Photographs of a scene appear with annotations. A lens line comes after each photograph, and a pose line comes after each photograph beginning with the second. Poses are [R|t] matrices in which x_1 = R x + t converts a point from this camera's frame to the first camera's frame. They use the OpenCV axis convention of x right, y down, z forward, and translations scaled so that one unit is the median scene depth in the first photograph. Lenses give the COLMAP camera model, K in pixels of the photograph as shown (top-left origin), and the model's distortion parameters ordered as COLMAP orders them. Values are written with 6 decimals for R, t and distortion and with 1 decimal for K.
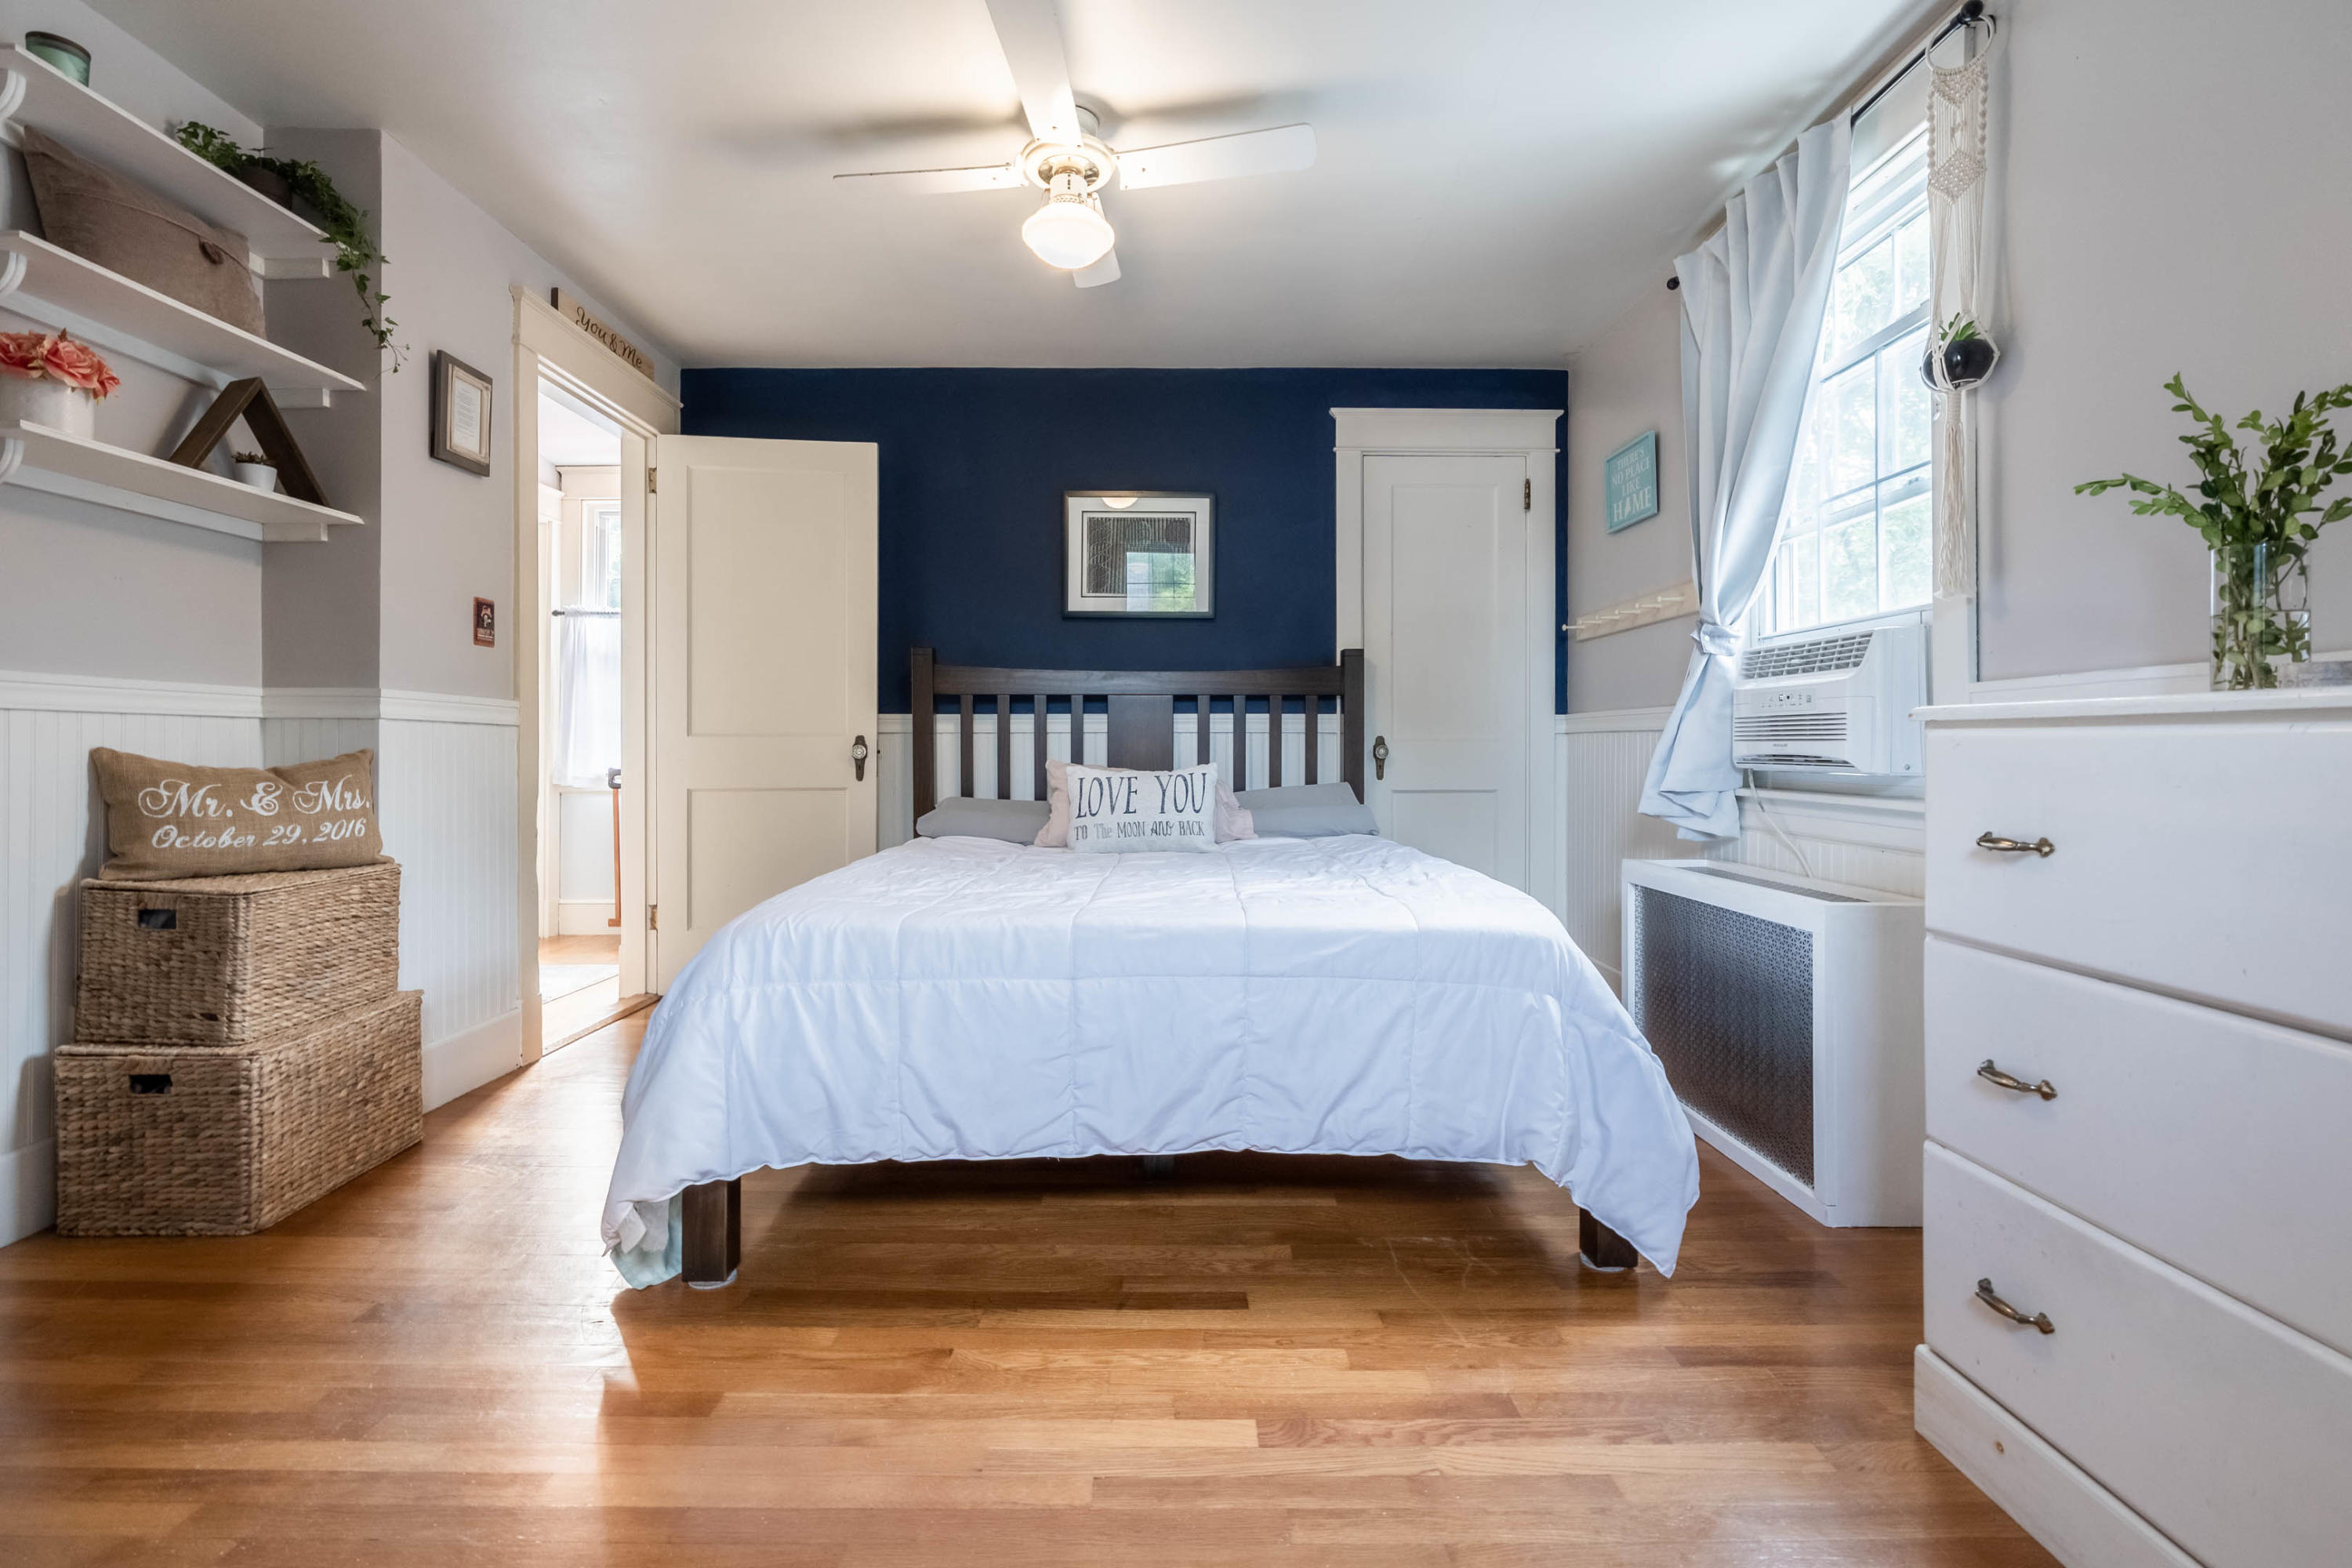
lens RADIAL K [[1086.5, 0, 1173.4], [0, 1086.5, 758.6], [0, 0, 1]] dist [-0.001696, -0.000100]
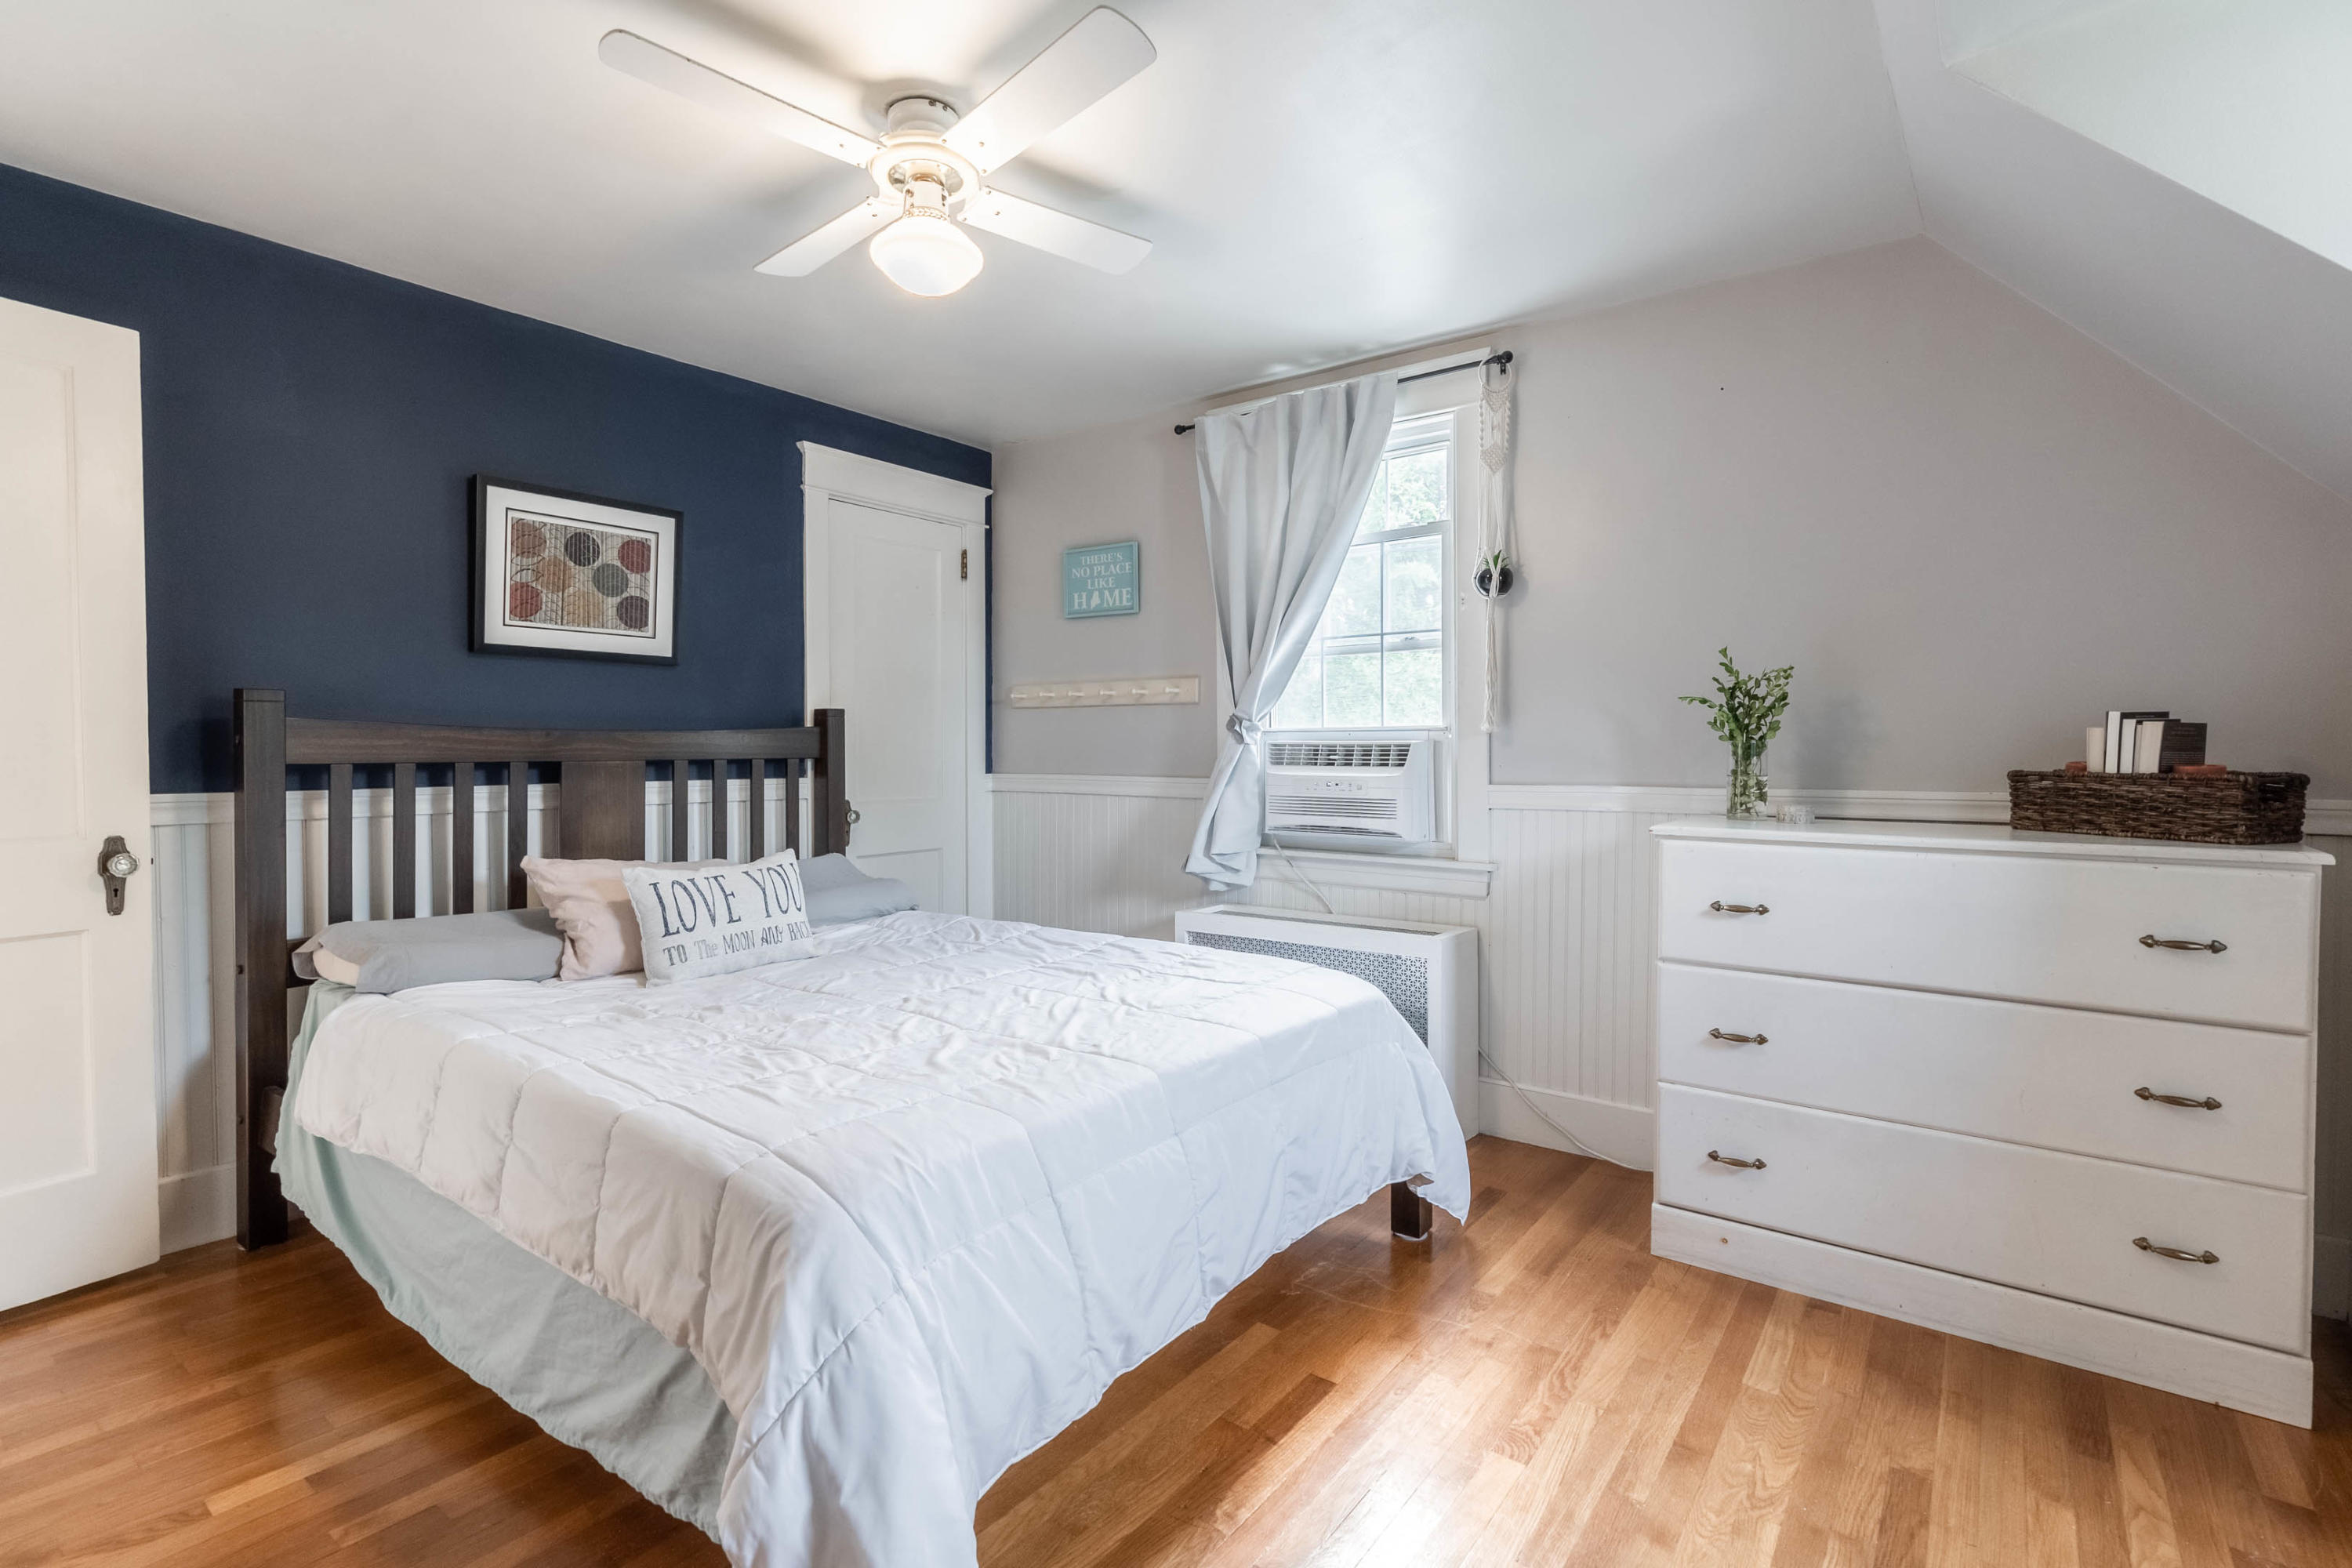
lens RADIAL K [[1080.0, 0, 1176.0], [0, 1080.0, 784.0], [0, 0, 1]] dist [-0.002239, -0.000095]
pose [[0.611184, -0.025589, 0.791075, -0.545850], [0.007937, 0.999625, 0.026202, -0.081962], [-0.791448, -0.009736, 0.611158, 0.287594]]
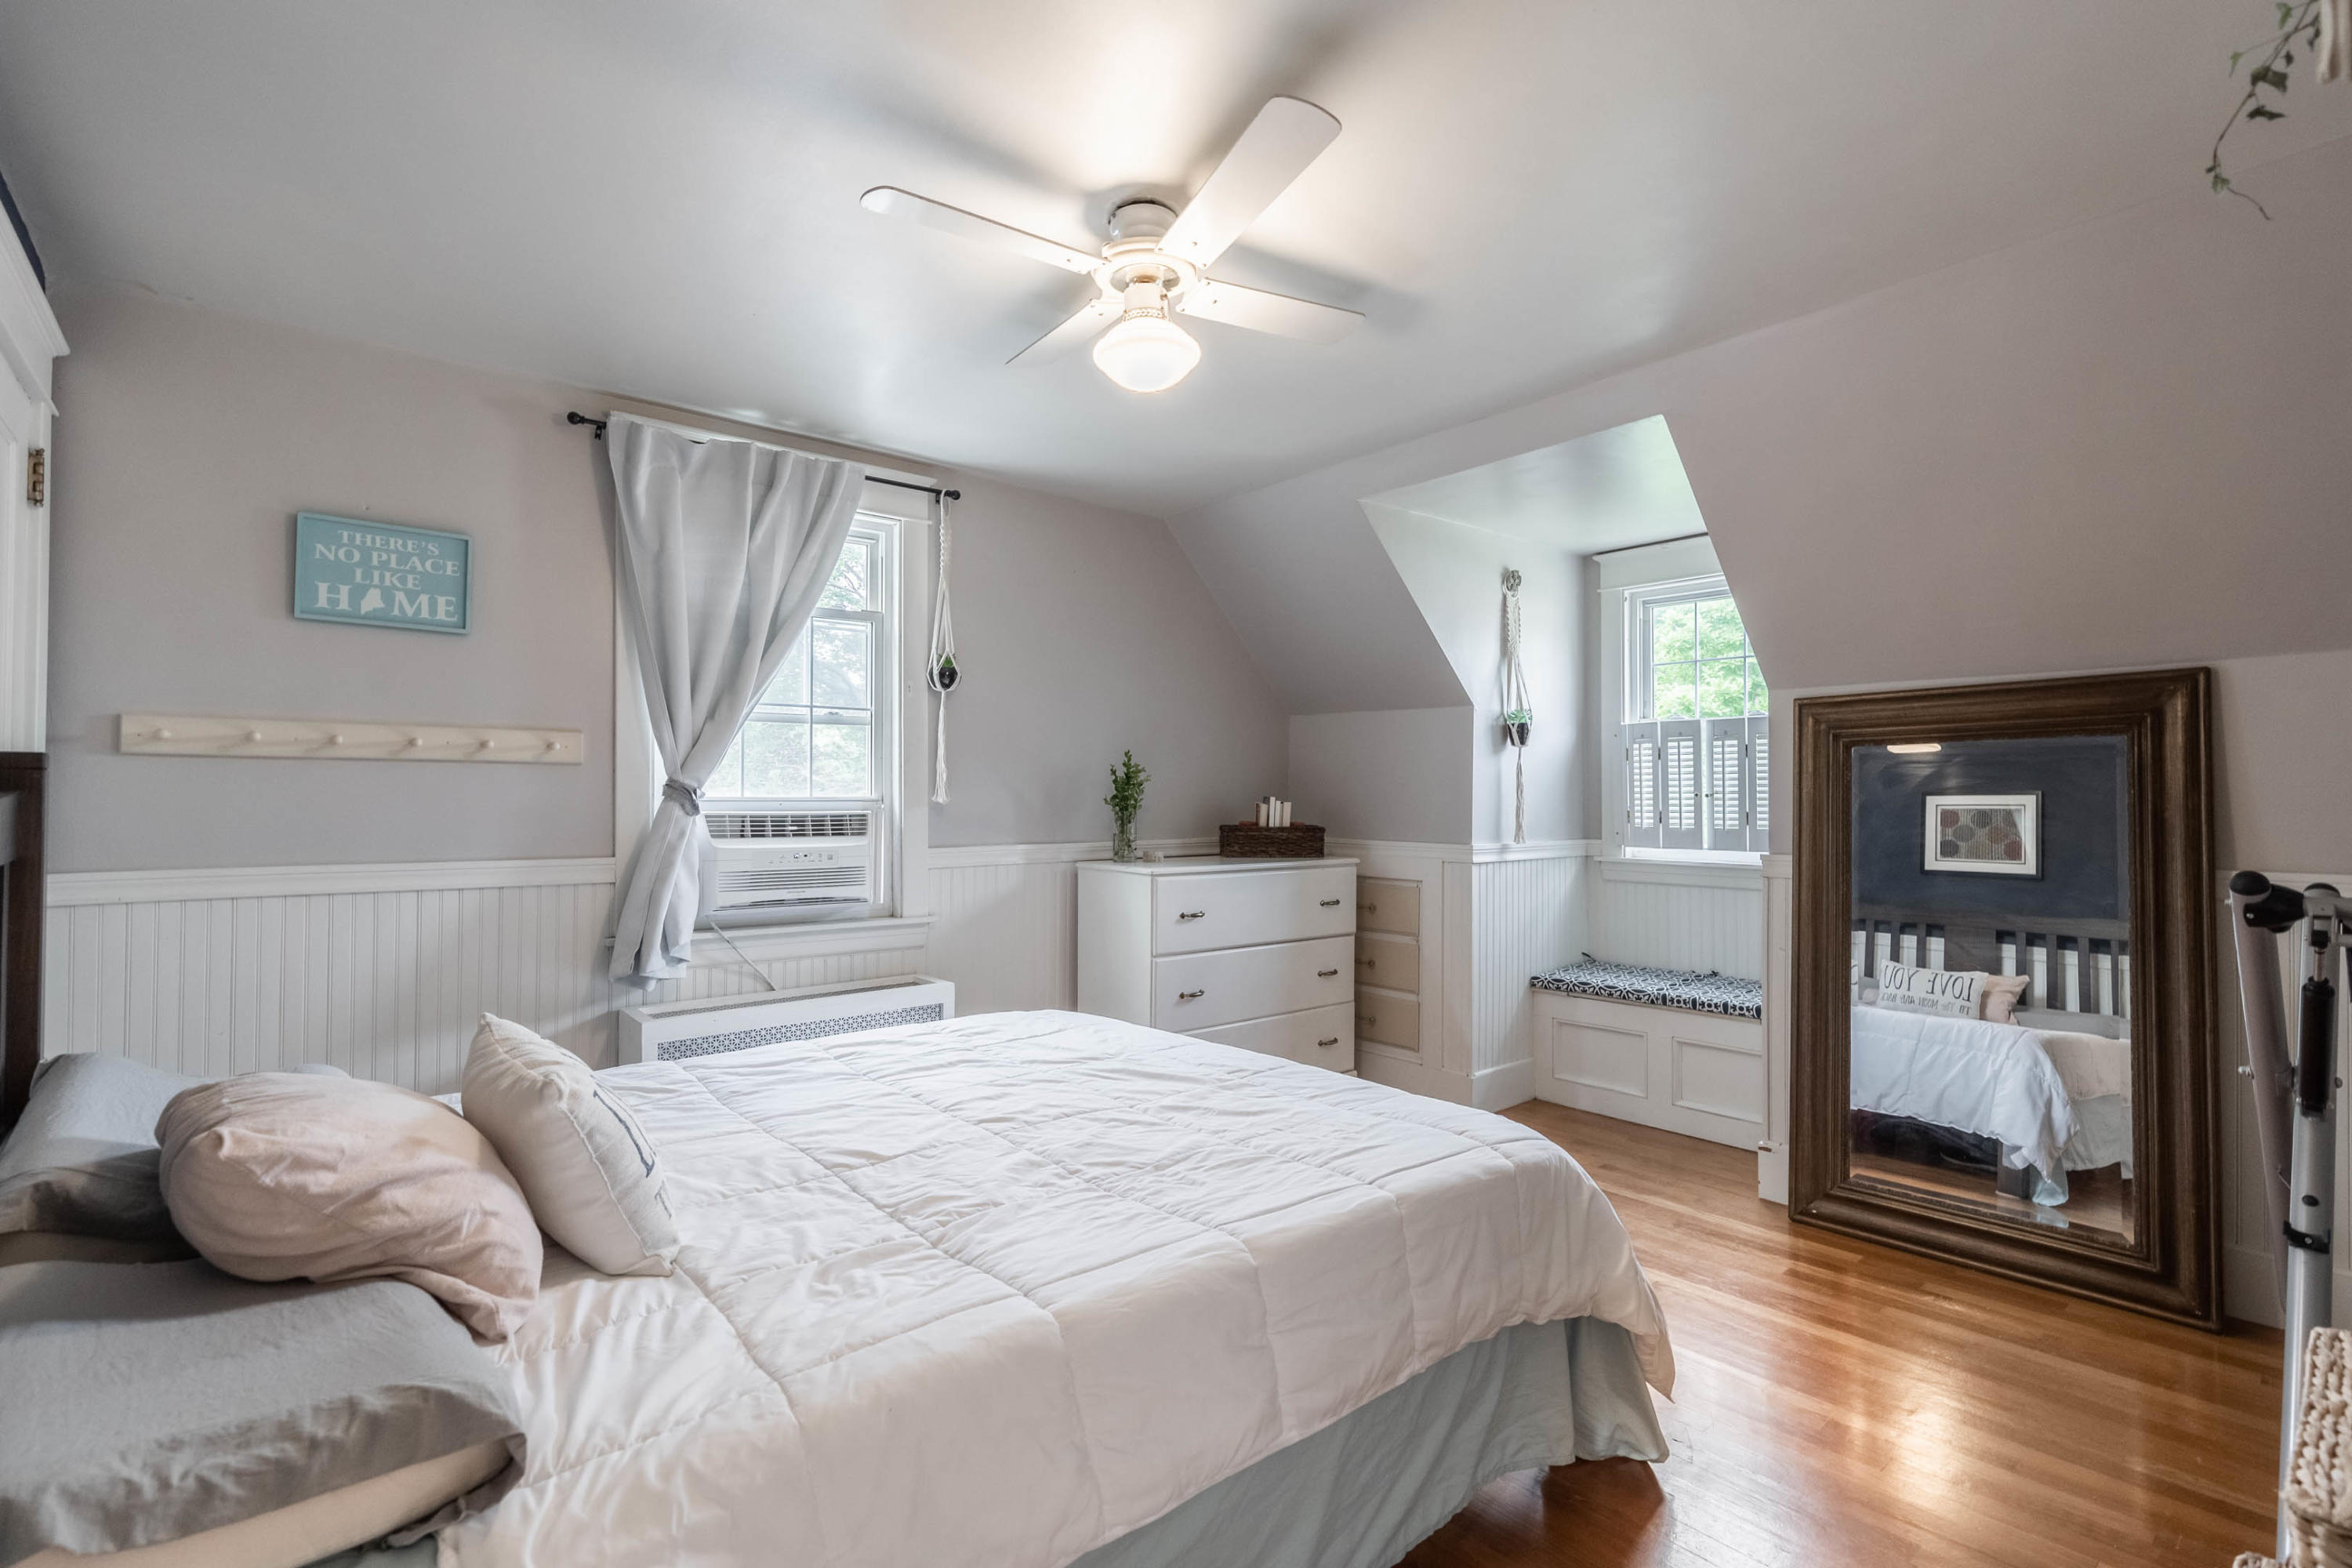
lens RADIAL K [[1096.9, 0, 1176.0], [0, 1096.9, 784.0], [0, 0, 1]] dist [0.000882, 0.000125]
pose [[-0.636378, 0.005791, 0.771355, -0.671592], [0.005111, 0.999982, -0.003291, -0.120397], [-0.771360, 0.001848, -0.636396, 1.311262]]
